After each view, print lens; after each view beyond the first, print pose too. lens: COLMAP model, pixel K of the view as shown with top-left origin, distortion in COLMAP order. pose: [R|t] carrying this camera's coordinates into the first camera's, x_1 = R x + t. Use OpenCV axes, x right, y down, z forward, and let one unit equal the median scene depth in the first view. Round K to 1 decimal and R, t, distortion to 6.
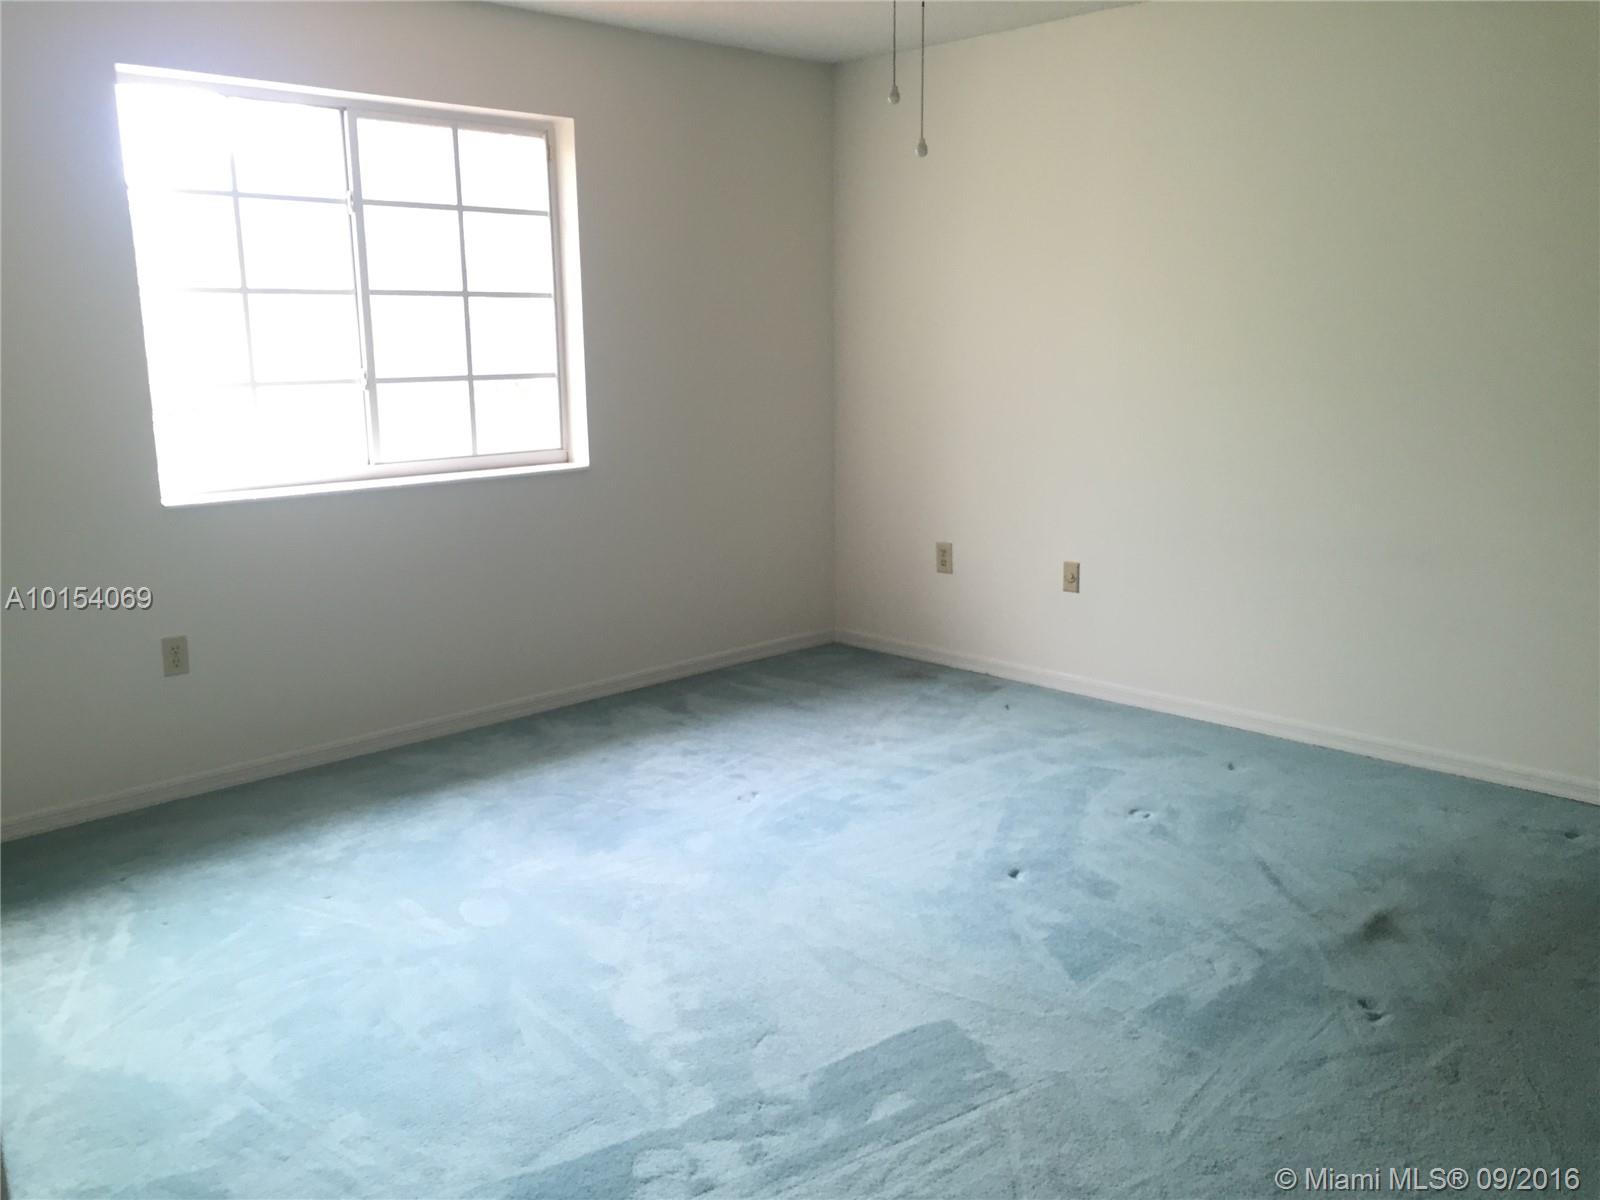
lens RADIAL K [[1366.1, 0, 788.8], [0, 1366.1, 598.7], [0, 0, 1]] dist [0.001703, -0.008741]
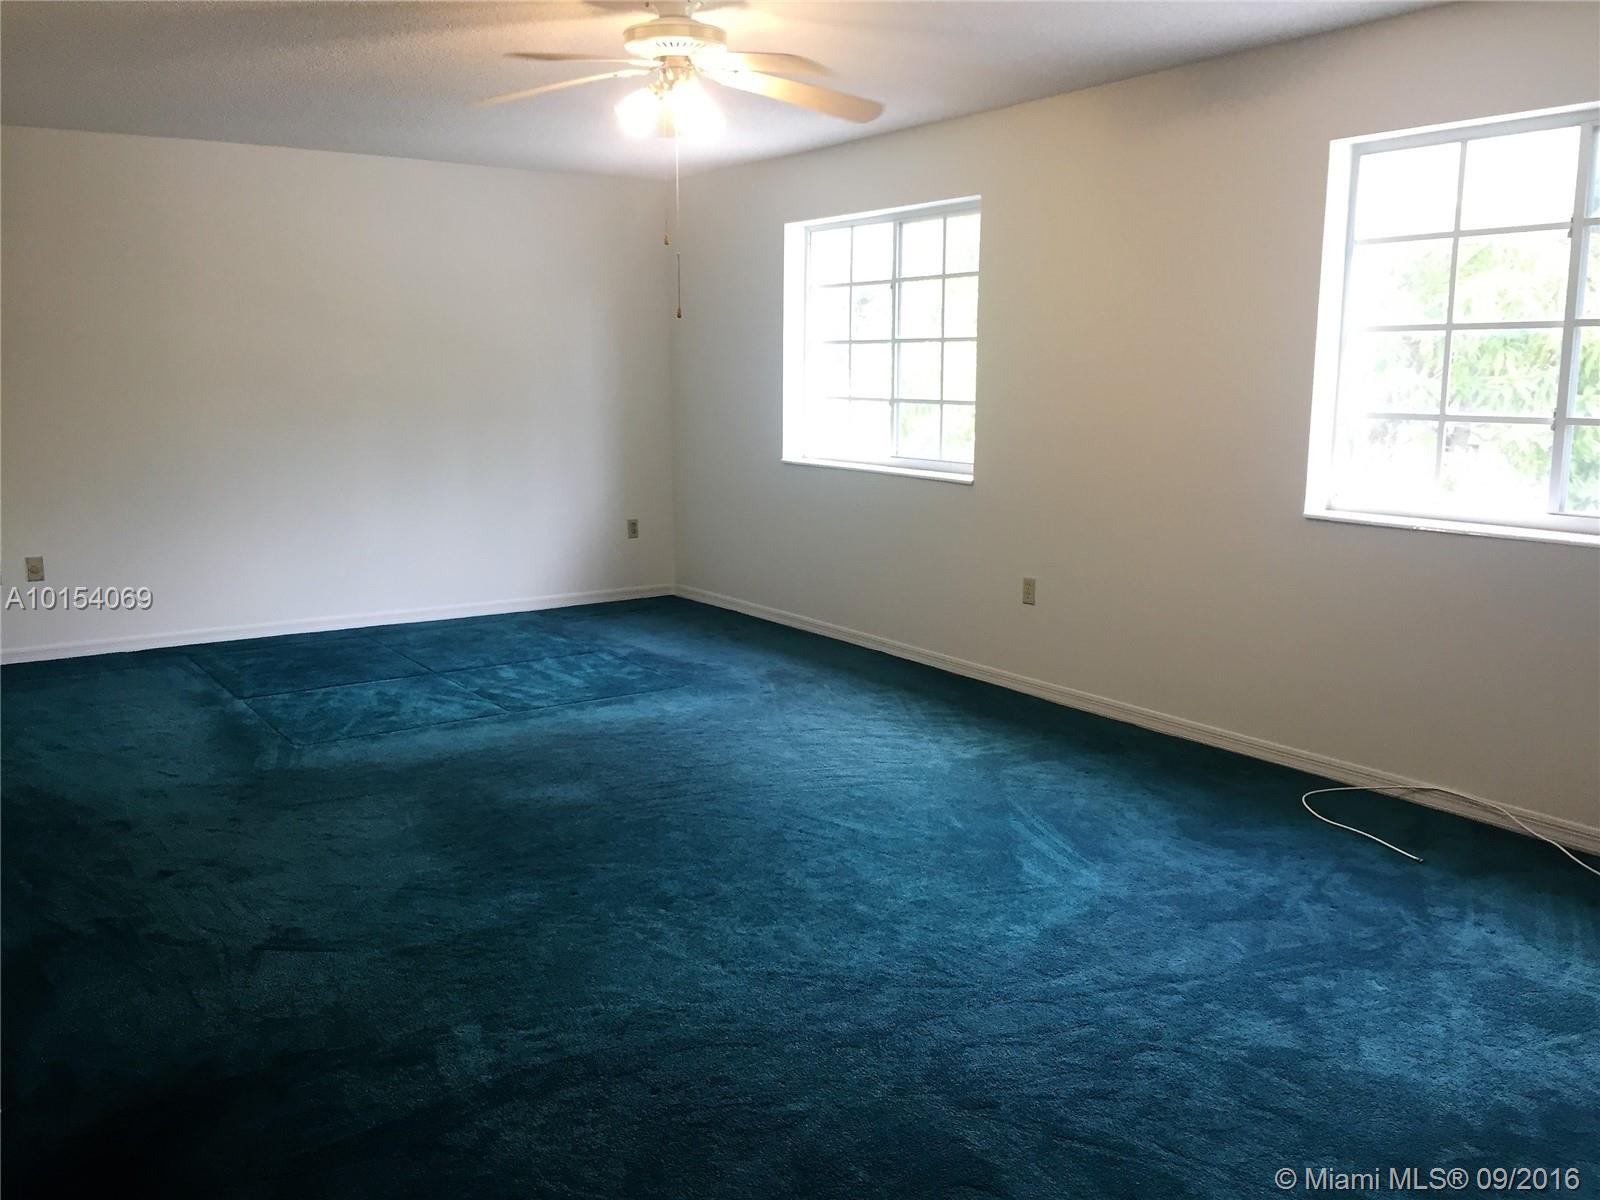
lens RADIAL K [[1366.1, 0, 791.2], [0, 1366.1, 597.6], [0, 0, 1]] dist [0.001703, -0.008741]
pose [[-0.201722, 0.166549, -0.965179, 1.102339], [-0.190343, 0.959983, 0.205434, -0.222379], [0.960769, 0.225156, -0.161948, 1.106788]]
